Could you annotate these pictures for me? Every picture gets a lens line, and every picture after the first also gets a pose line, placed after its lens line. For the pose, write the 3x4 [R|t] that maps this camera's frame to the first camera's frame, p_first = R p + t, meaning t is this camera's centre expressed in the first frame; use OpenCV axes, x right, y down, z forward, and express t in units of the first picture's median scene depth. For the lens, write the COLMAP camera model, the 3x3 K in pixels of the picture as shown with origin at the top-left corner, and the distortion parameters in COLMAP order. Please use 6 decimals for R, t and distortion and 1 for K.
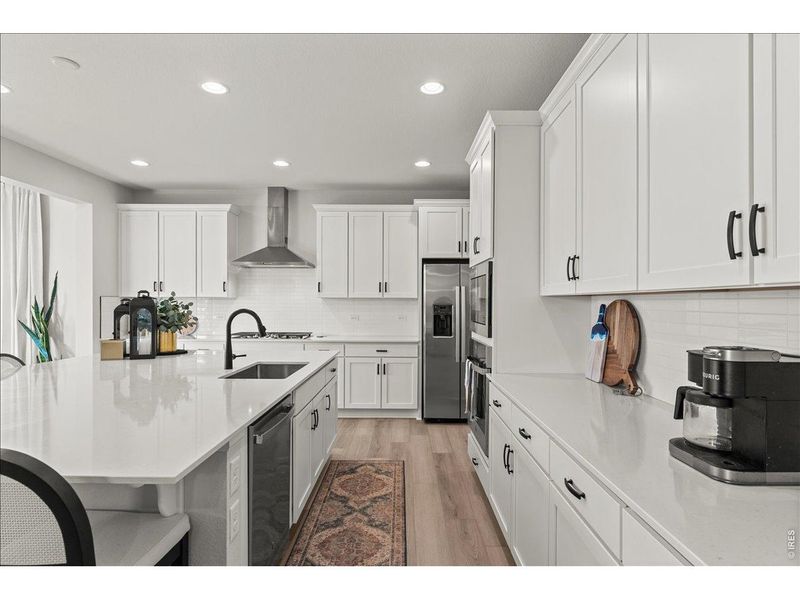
lens RADIAL K [[447.7, 0, 402.8], [0, 447.7, 304.4], [0, 0, 1]] dist [-0.003036, -0.000191]
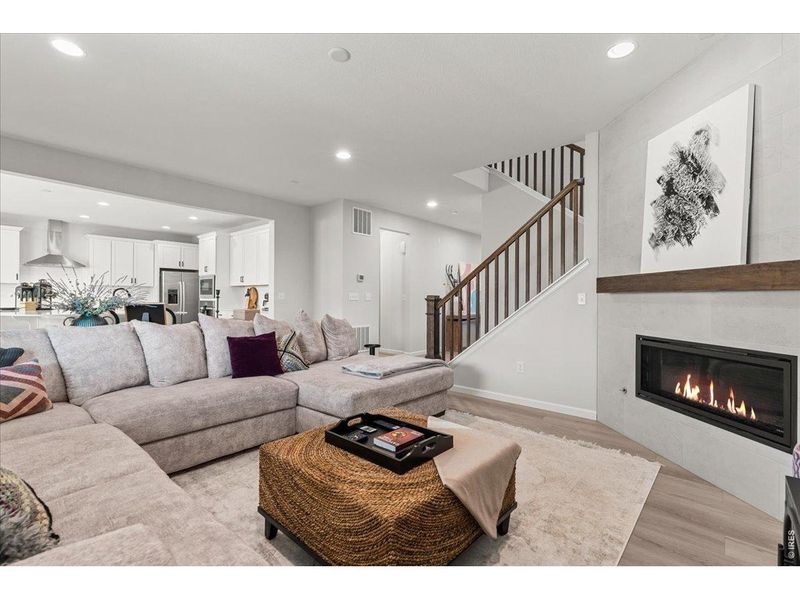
lens RADIAL K [[370.3, 0, 402.8], [0, 370.3, 301.5], [0, 0, 1]] dist [0.000698, 0.000568]
pose [[0.650605, -0.008131, 0.759373, -0.567033], [0.000450, 0.999947, 0.010322, 0.040651], [-0.759416, -0.006374, 0.650574, -1.066254]]
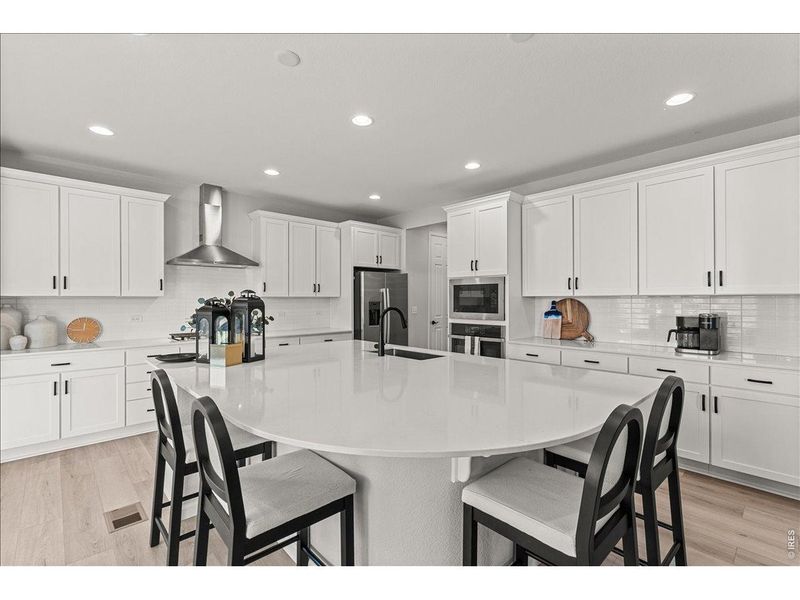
lens RADIAL K [[370.3, 0, 402.8], [0, 370.3, 301.5], [0, 0, 1]] dist [0.000698, 0.000568]
pose [[0.723431, -0.009734, 0.690328, -0.622560], [0.008789, 0.999949, 0.004889, -0.005866], [-0.690340, 0.002530, 0.723480, 0.132834]]
